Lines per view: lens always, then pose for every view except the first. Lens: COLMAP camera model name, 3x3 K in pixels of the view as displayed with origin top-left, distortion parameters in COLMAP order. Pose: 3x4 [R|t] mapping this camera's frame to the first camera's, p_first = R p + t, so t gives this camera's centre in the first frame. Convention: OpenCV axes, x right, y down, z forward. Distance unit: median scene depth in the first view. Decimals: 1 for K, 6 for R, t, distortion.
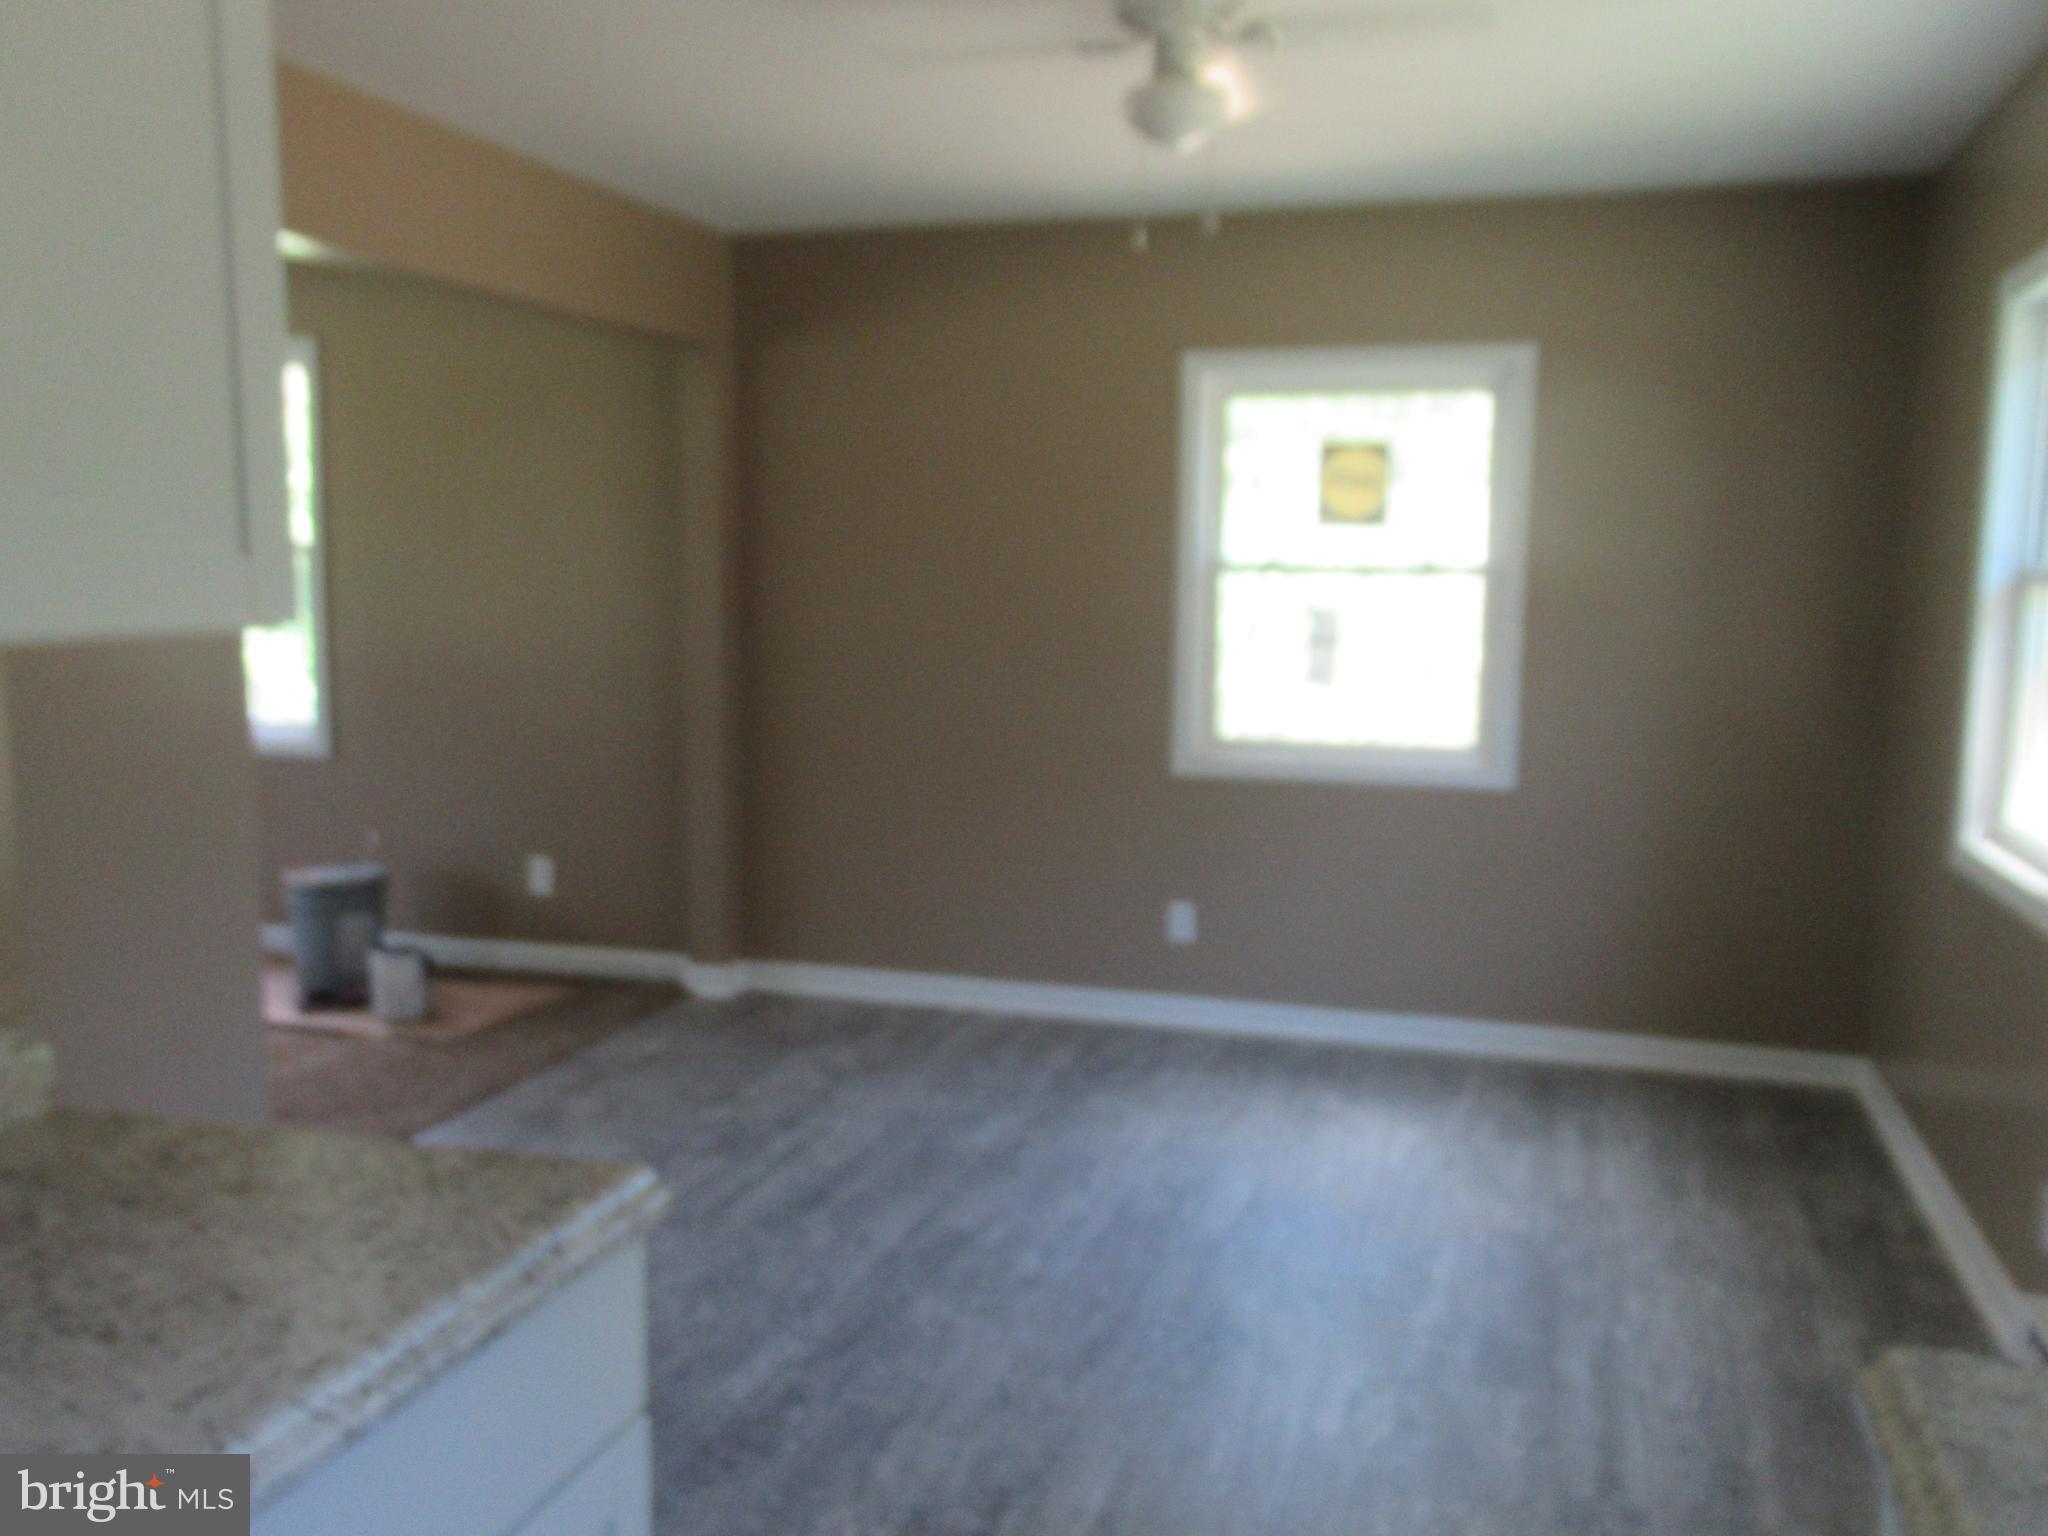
lens RADIAL K [[1756.6, 0, 1024.2], [0, 1756.6, 769.8], [0, 0, 1]] dist [0.071191, -0.059745]
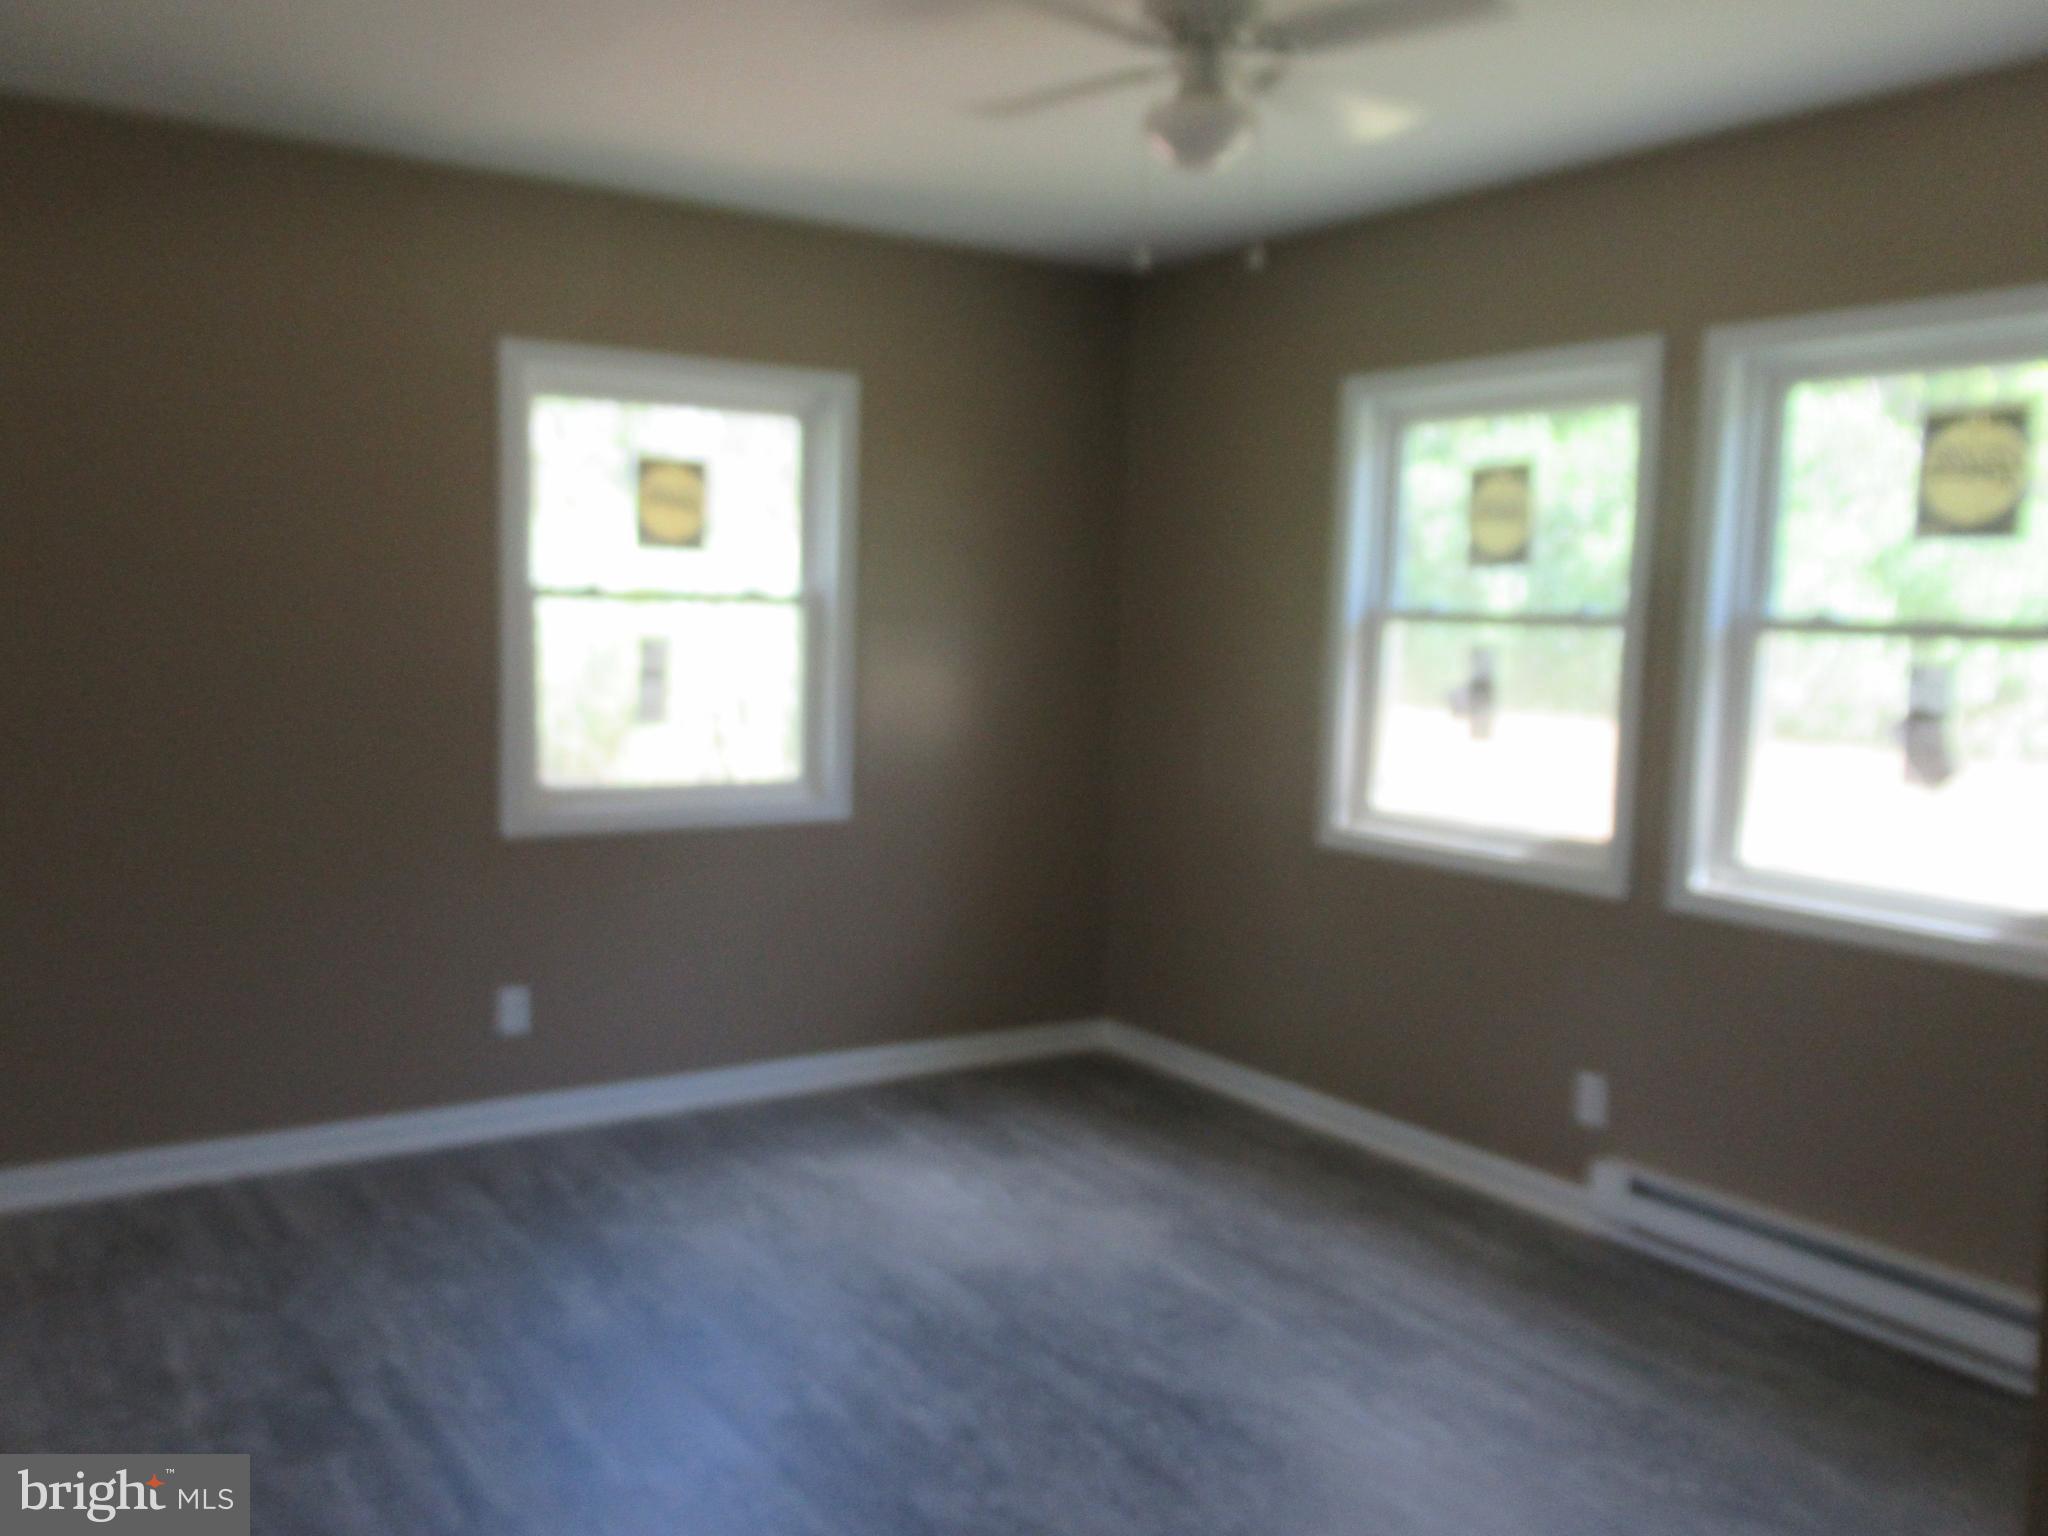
lens RADIAL K [[1756.6, 0, 1024.2], [0, 1756.6, 769.8], [0, 0, 1]] dist [0.071191, -0.059745]
pose [[0.646375, -0.067634, 0.760016, -0.451863], [0.072884, 0.996982, 0.026735, -0.039270], [-0.759531, 0.038112, 0.649354, 0.301699]]
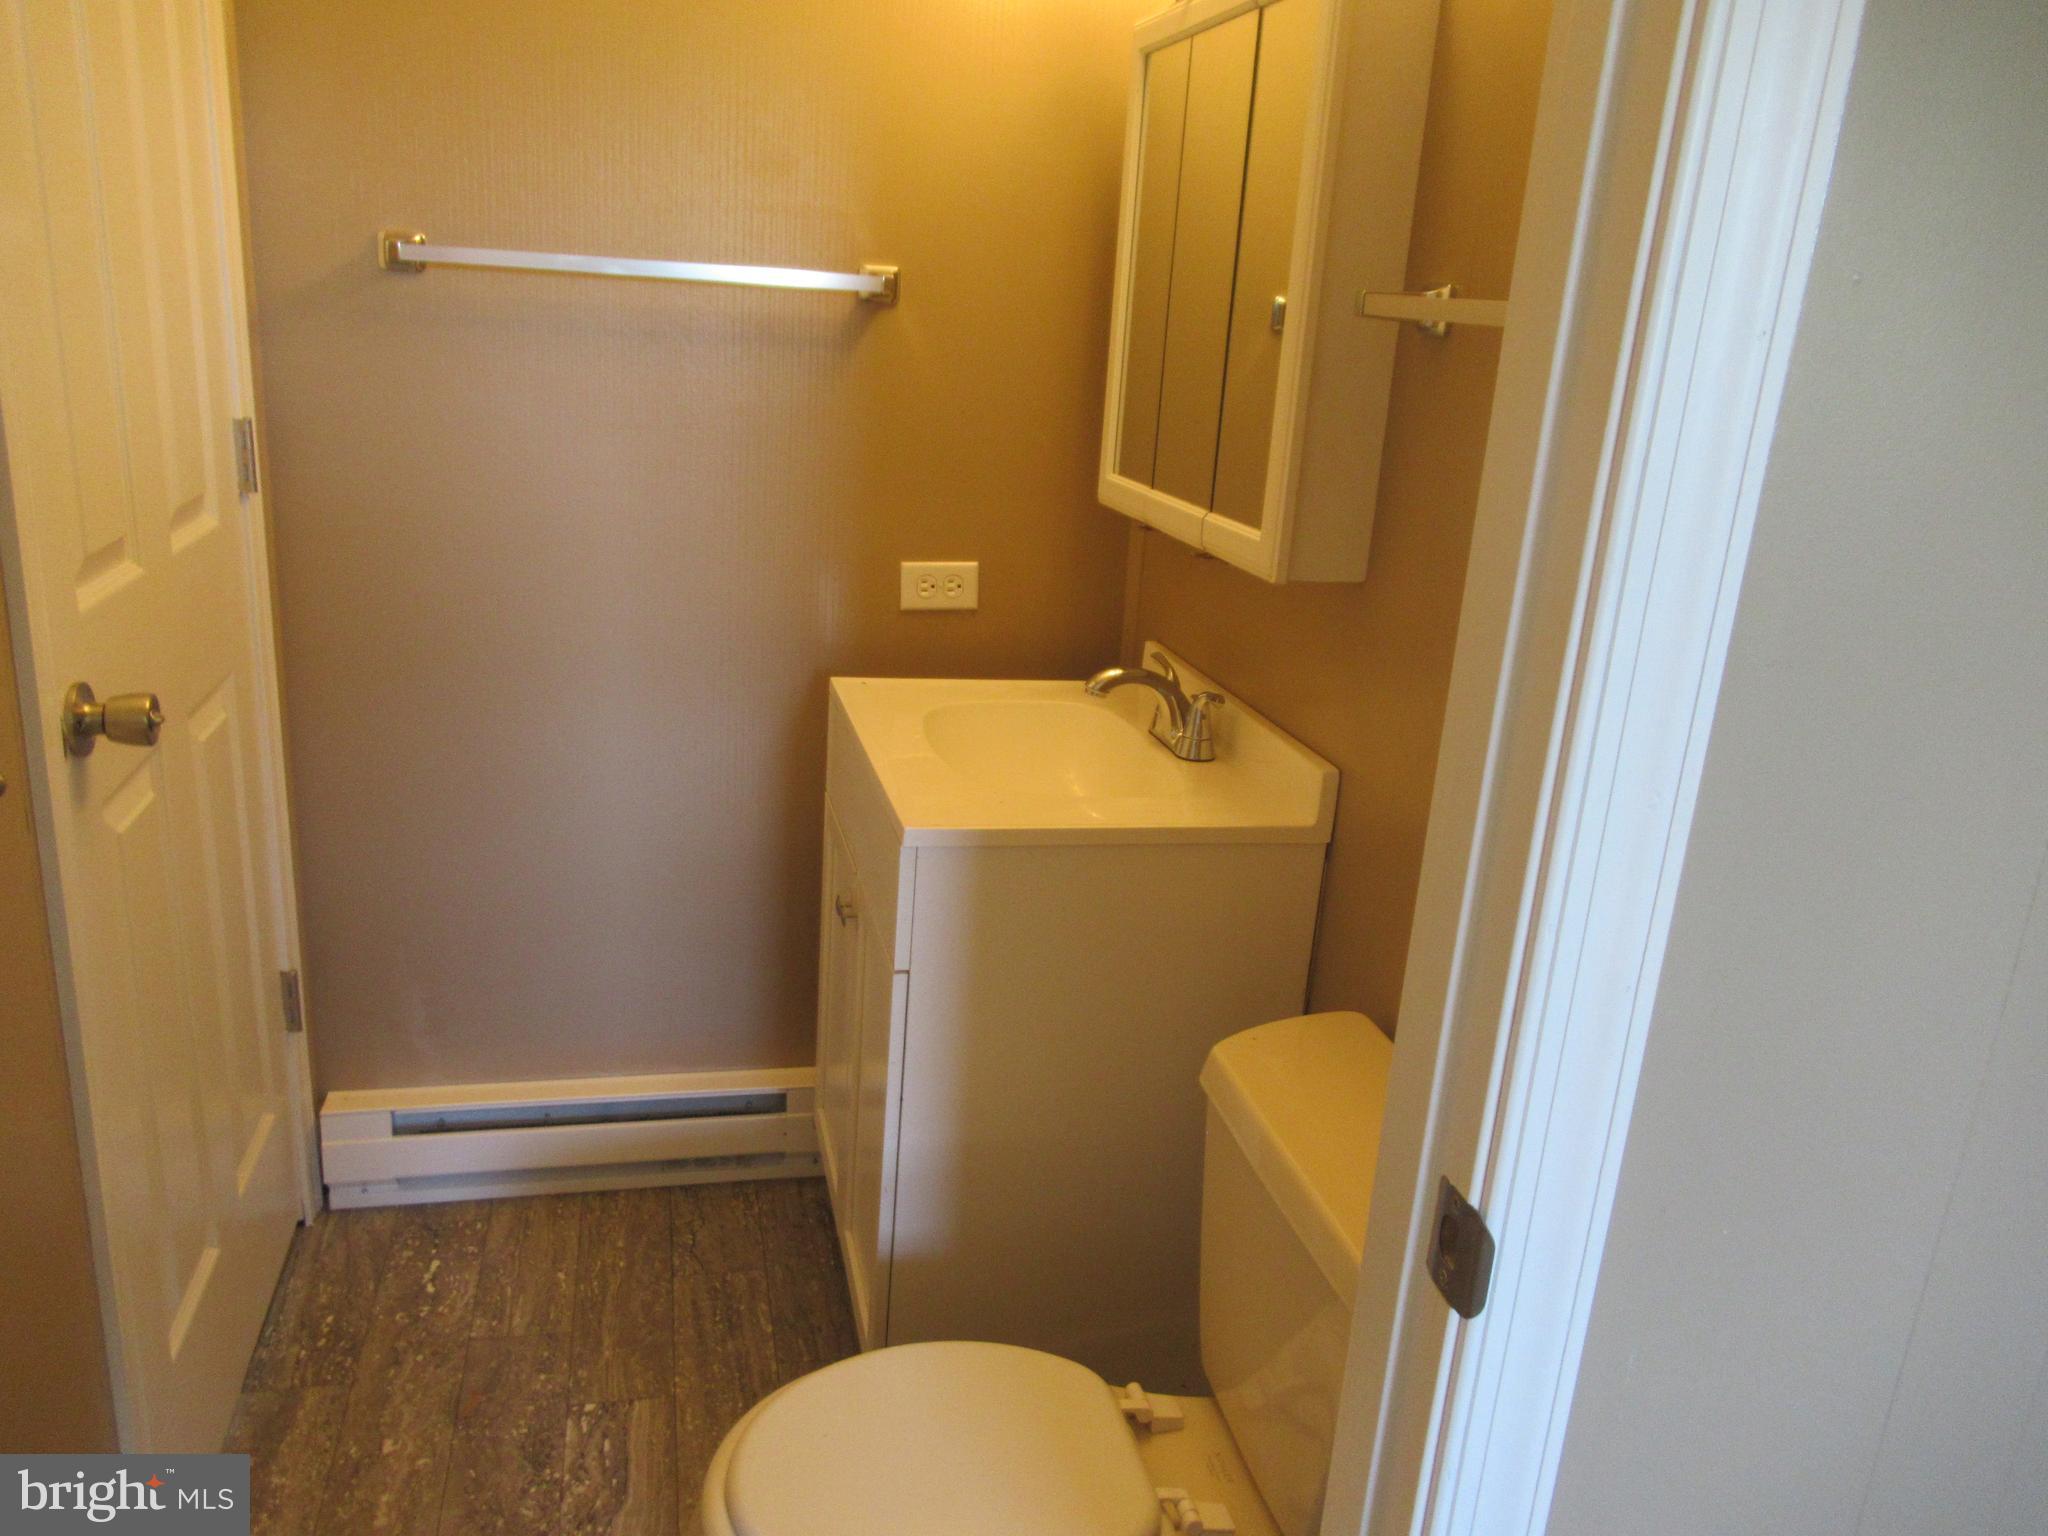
lens RADIAL K [[1518.2, 0, 1020.0], [0, 1518.2, 761.4], [0, 0, 1]] dist [-0.006170, 0.003780]
pose [[-0.867566, 0.079731, -0.490890, 0.204907], [-0.135509, 0.911819, 0.387588, -0.097169], [0.478505, 0.402778, -0.780258, 0.915587]]
